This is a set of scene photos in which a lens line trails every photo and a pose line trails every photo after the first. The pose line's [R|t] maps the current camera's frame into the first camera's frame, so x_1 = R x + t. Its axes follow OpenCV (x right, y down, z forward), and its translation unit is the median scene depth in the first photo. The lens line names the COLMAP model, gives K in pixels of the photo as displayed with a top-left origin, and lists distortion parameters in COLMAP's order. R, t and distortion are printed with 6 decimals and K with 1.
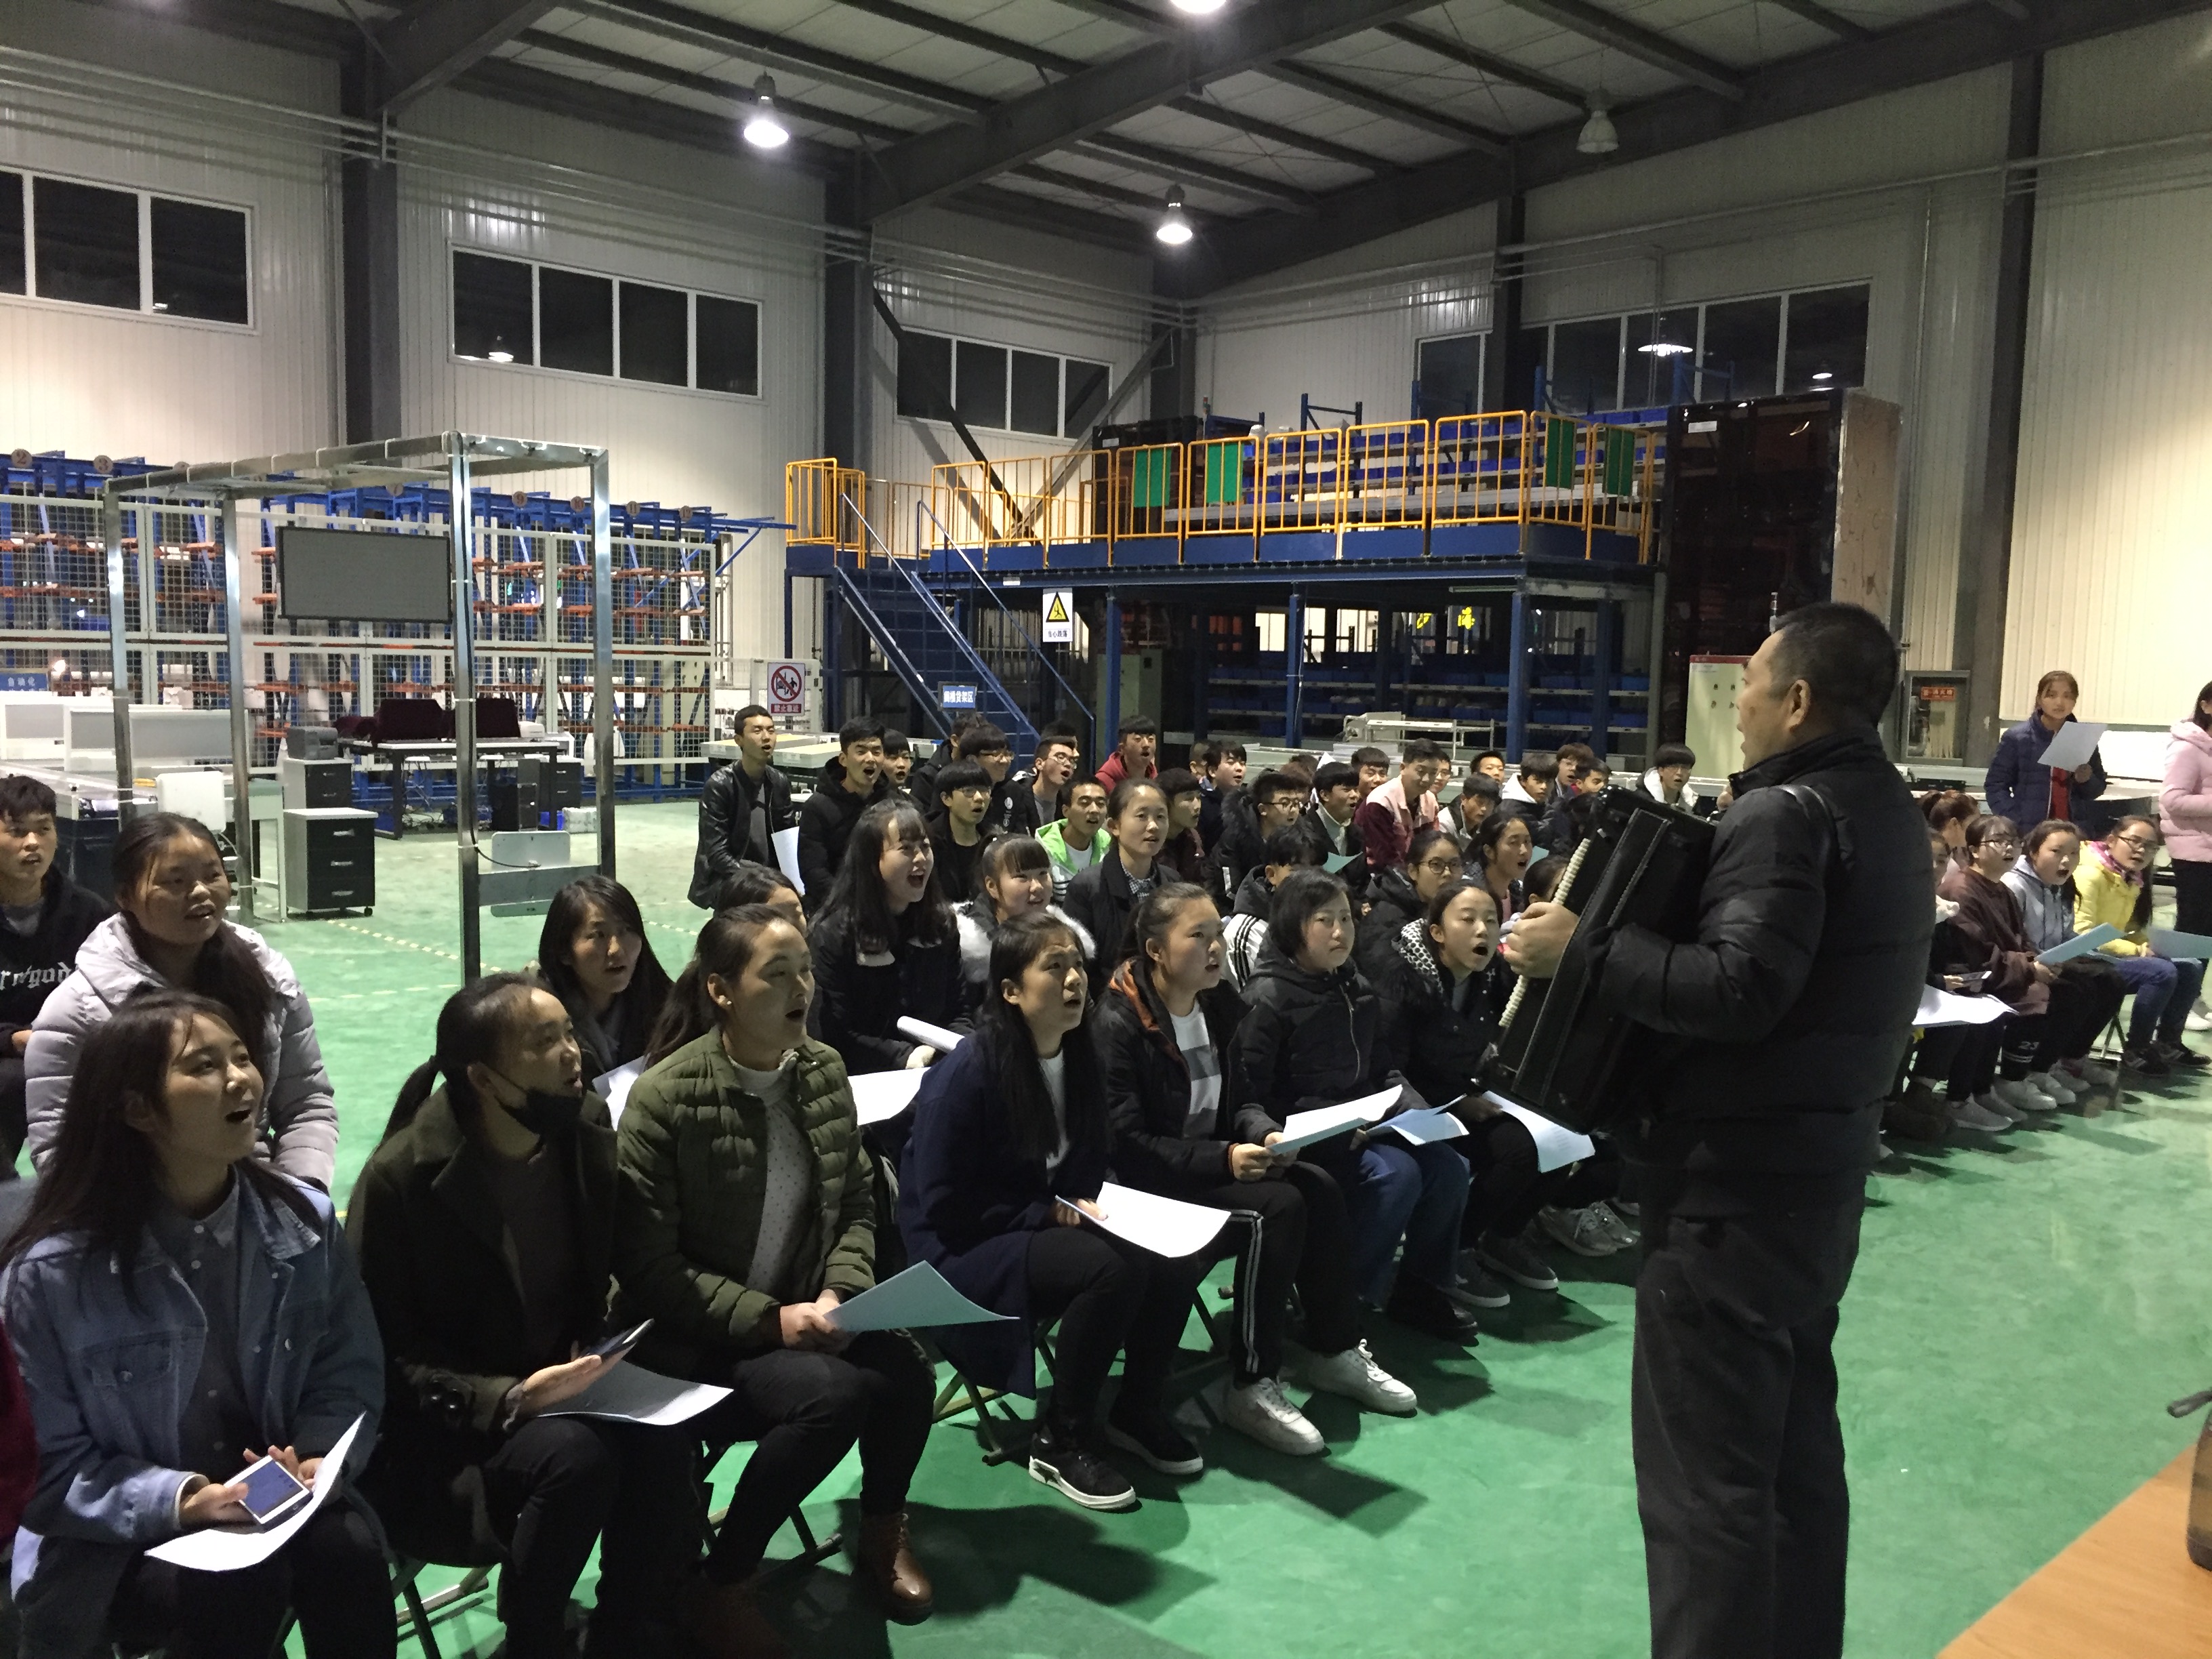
lens RADIAL K [[1897.0, 0, 1106.0], [0, 1897.0, 829.5], [0, 0, 1]] dist [0.083779, -0.118819]
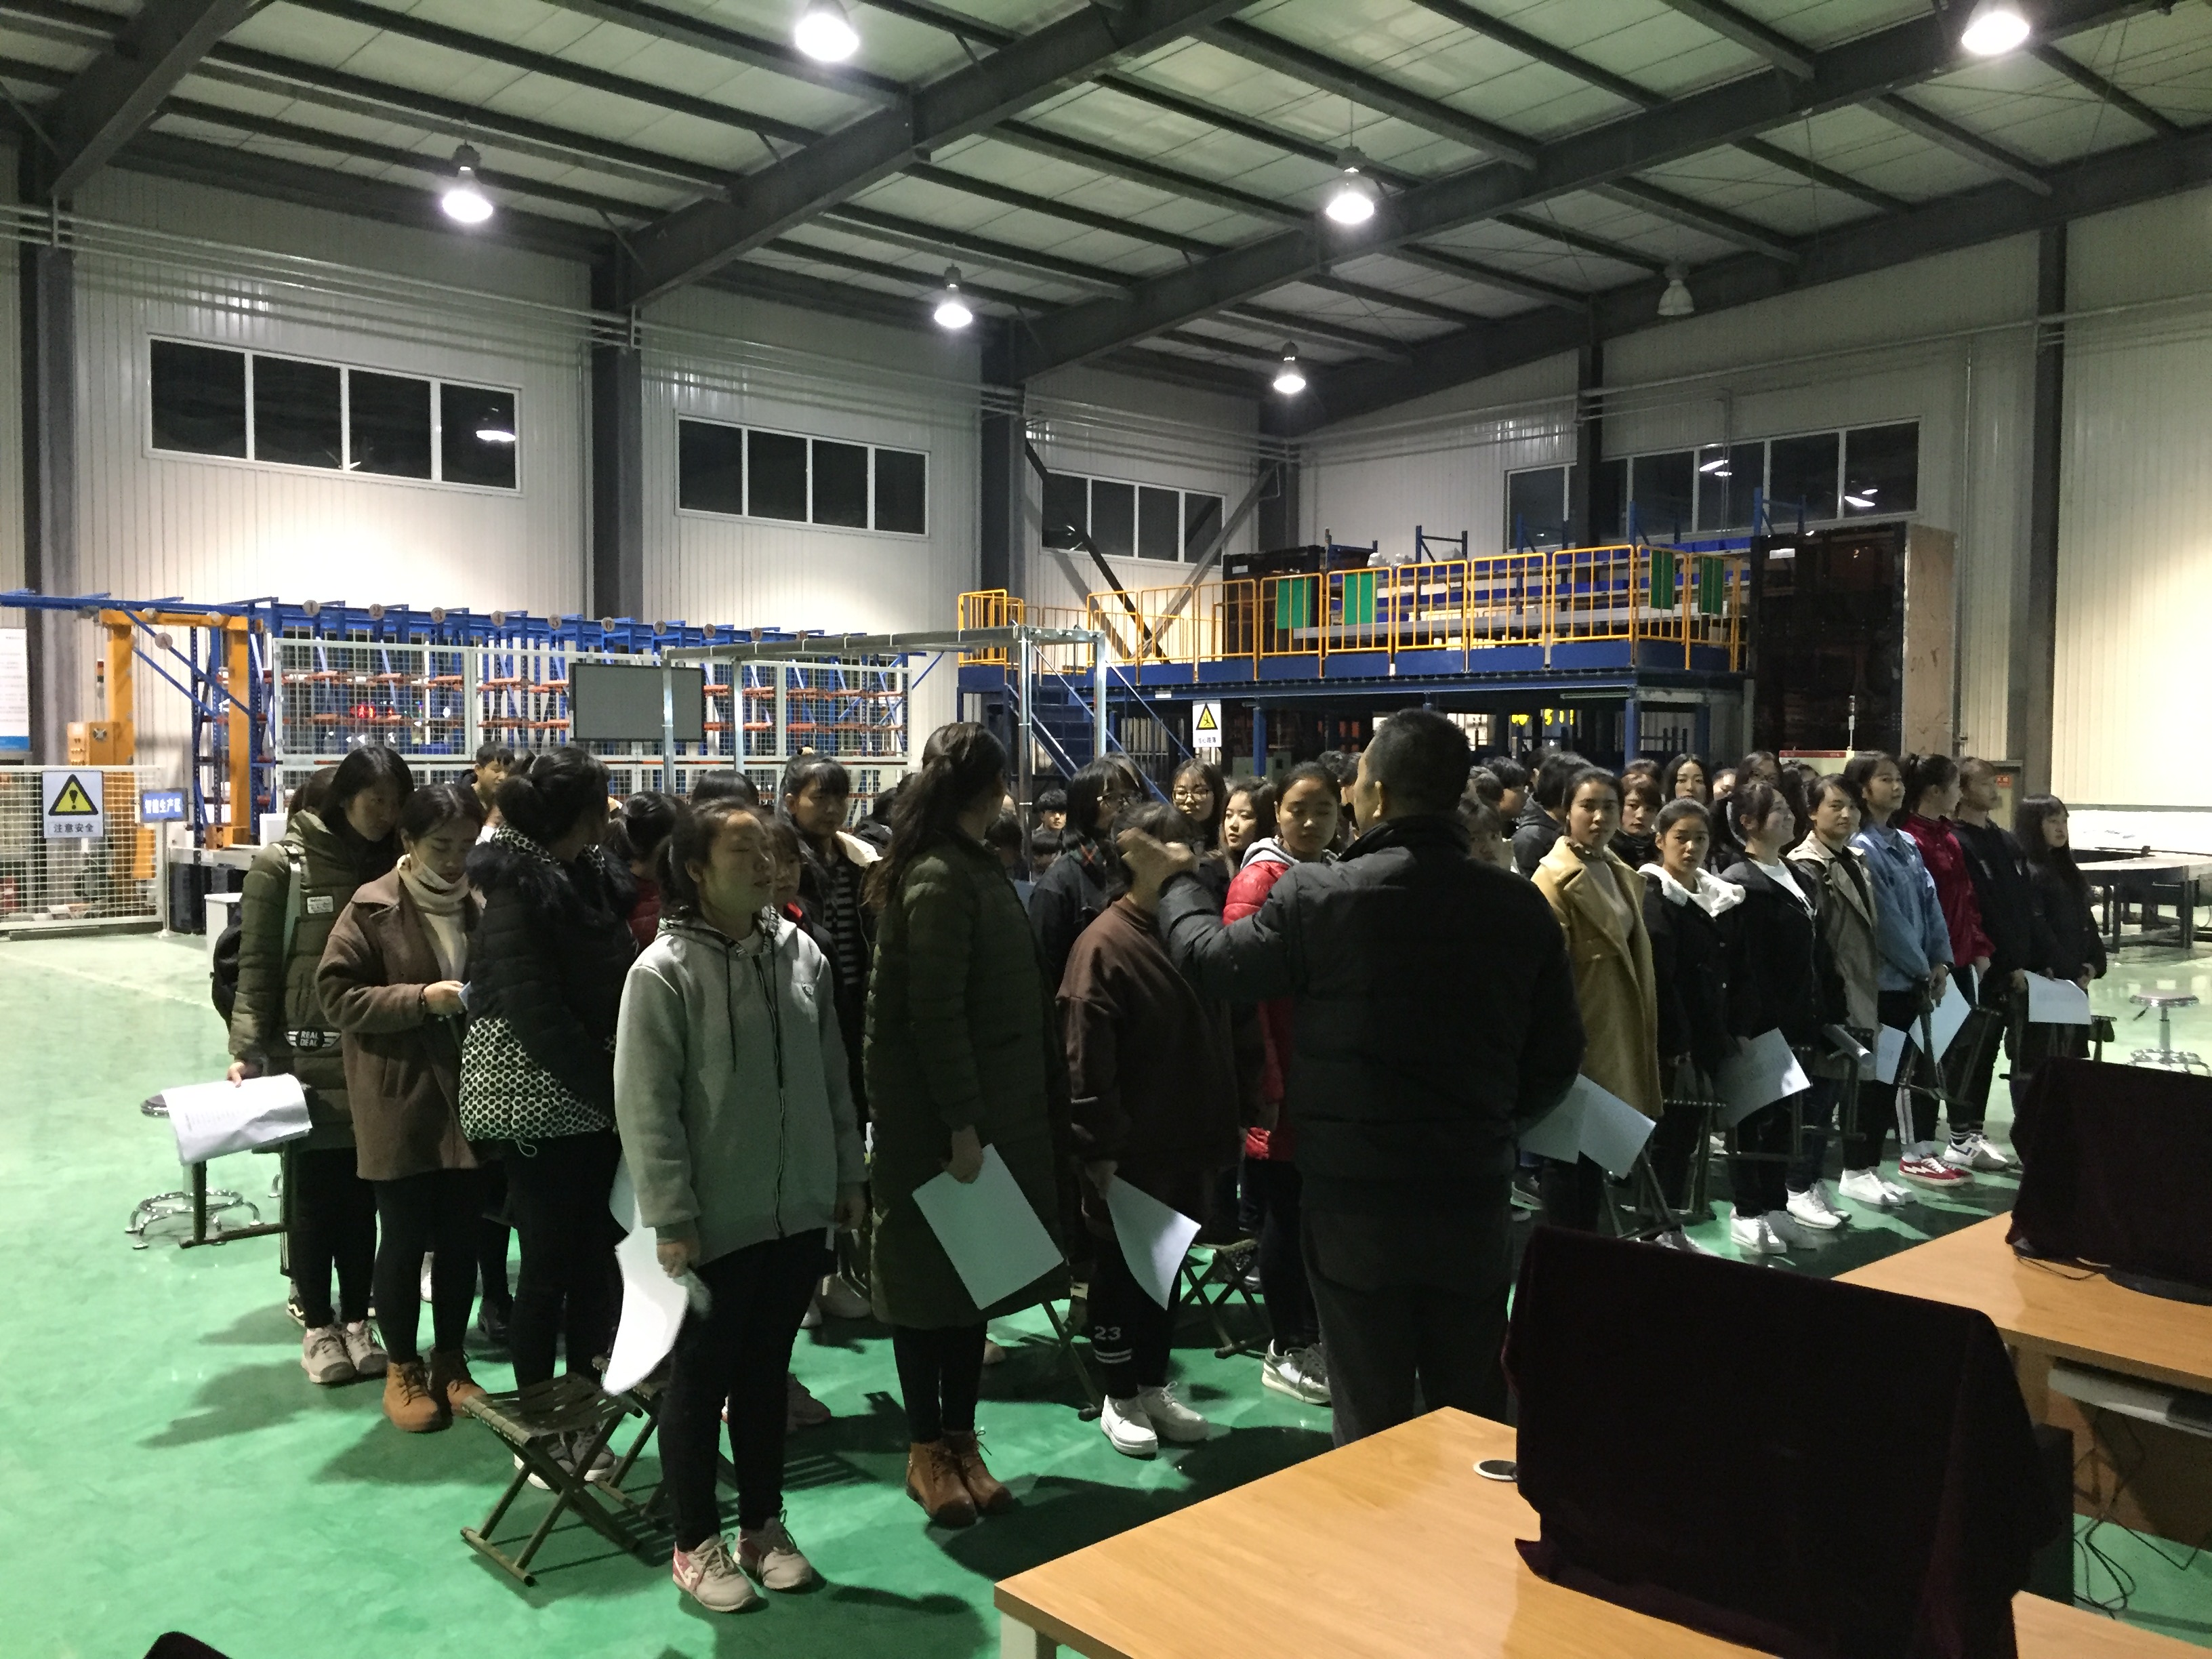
lens RADIAL K [[1897.0, 0, 1106.0], [0, 1897.0, 829.5], [0, 0, 1]] dist [0.083779, -0.118819]
pose [[0.999747, -0.015812, -0.016003, -0.064799], [0.014963, 0.998541, -0.051880, 0.007639], [0.016800, 0.051627, 0.998525, -0.121741]]
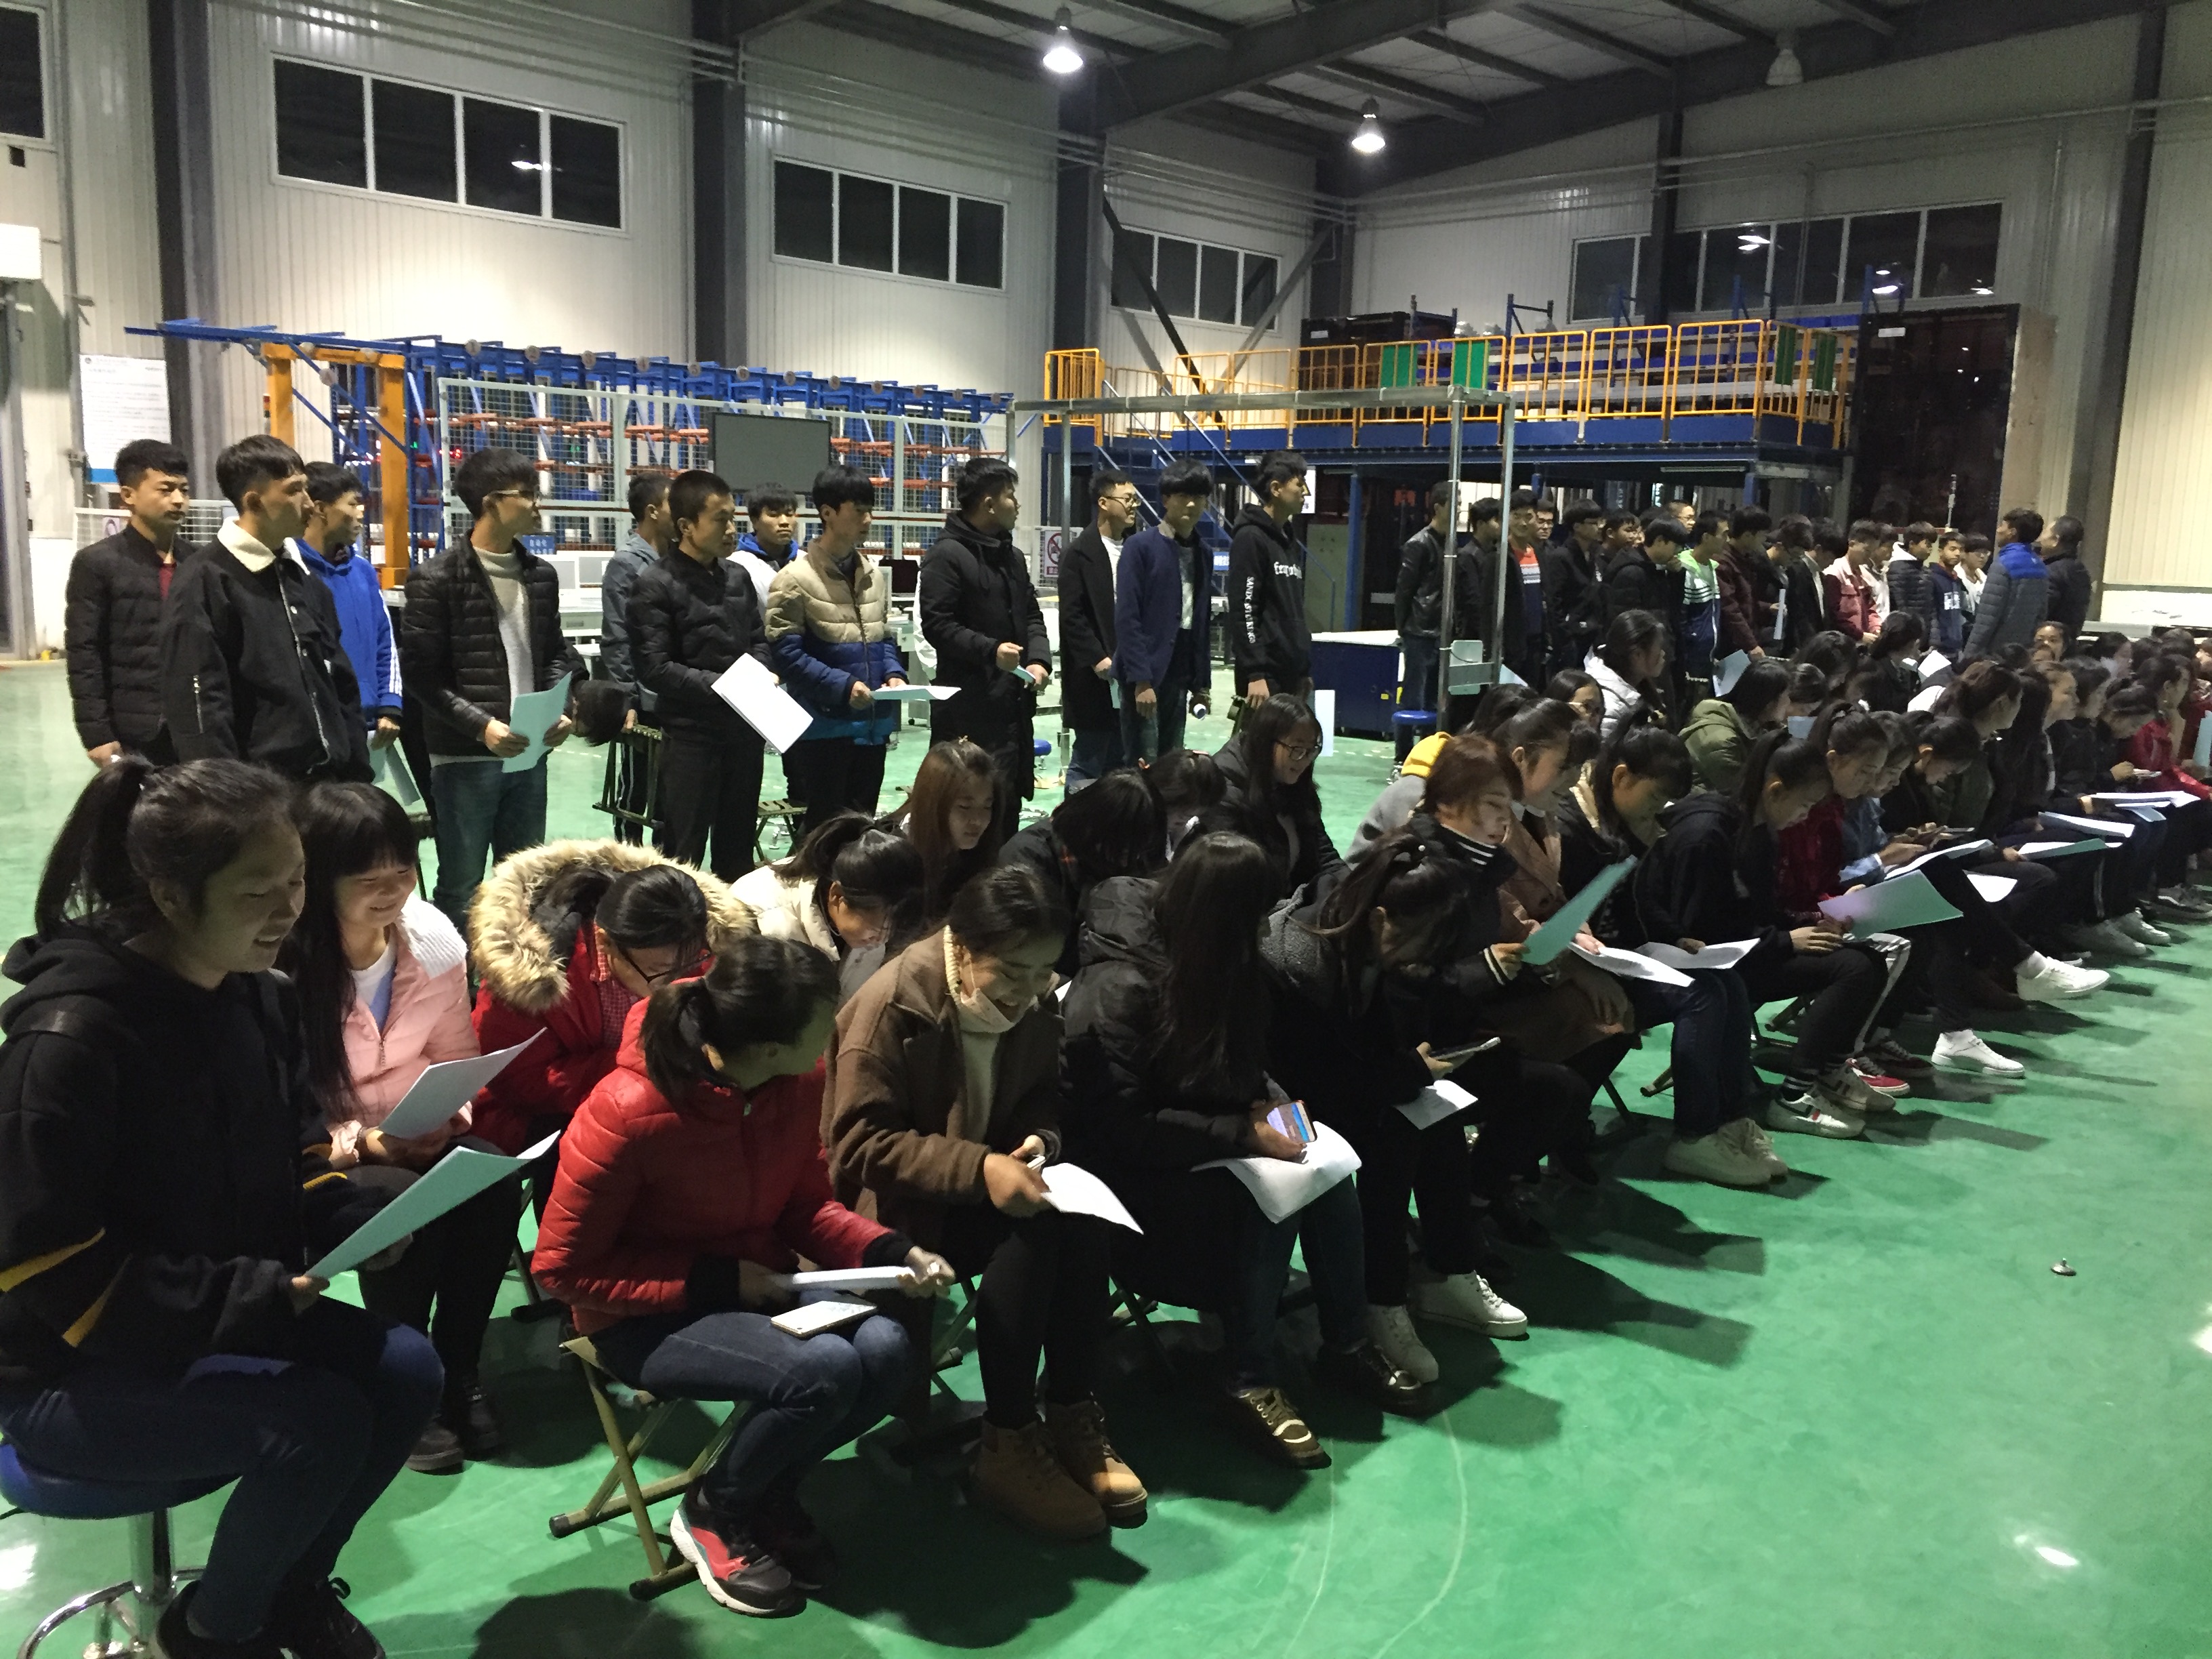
lens RADIAL K [[1897.0, 0, 1106.0], [0, 1897.0, 829.5], [0, 0, 1]] dist [0.083779, -0.118819]
pose [[0.999273, 0.000337, 0.038112, -0.176674], [-0.002925, 0.997689, 0.067877, 0.013479], [-0.038001, -0.067939, 0.996966, -0.148923]]
